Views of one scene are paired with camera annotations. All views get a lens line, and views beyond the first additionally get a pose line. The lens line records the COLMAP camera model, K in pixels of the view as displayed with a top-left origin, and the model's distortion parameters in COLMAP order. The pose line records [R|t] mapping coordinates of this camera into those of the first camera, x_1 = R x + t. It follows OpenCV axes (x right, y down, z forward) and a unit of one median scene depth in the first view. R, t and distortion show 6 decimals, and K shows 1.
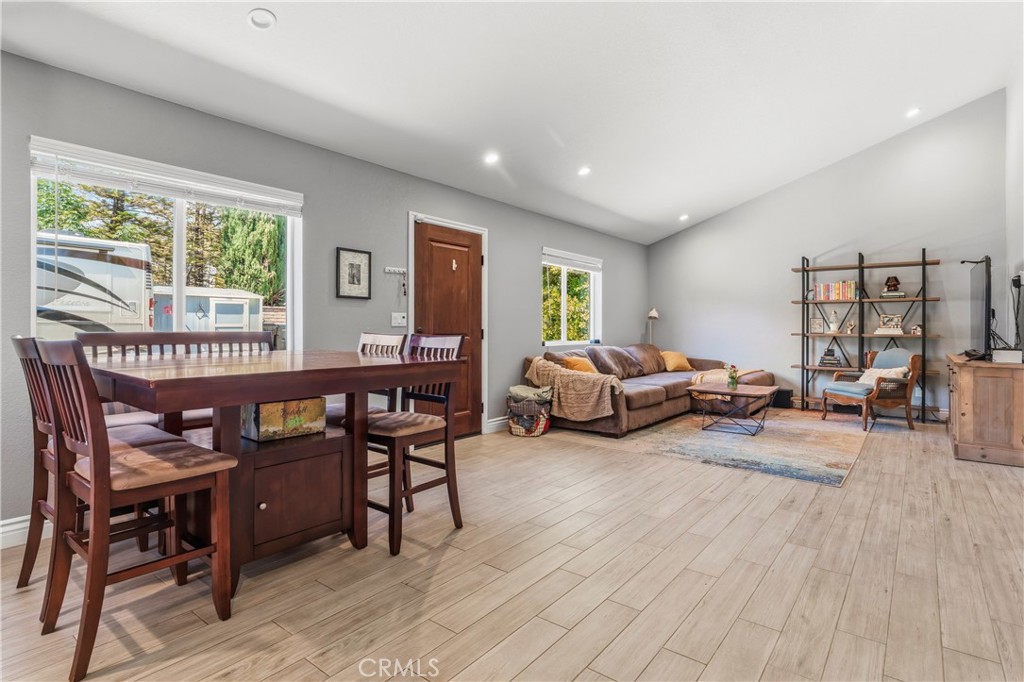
lens RADIAL K [[531.4, 0, 509.3], [0, 531.4, 332.7], [0, 0, 1]] dist [0.003223, 0.000247]
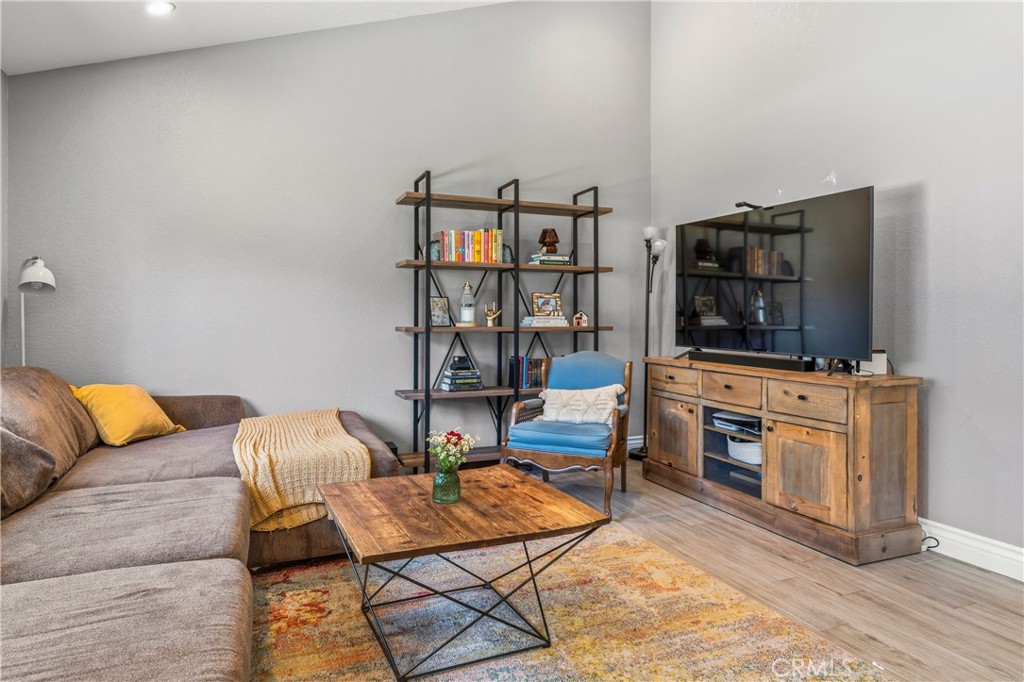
lens RADIAL K [[617.7, 0, 509.7], [0, 617.7, 331.1], [0, 0, 1]] dist [0.000381, 0.000221]
pose [[0.505122, -0.020338, 0.862808, 0.100951], [0.010909, 0.999793, 0.017181, -0.004204], [-0.862979, 0.000734, 0.505239, 0.657397]]
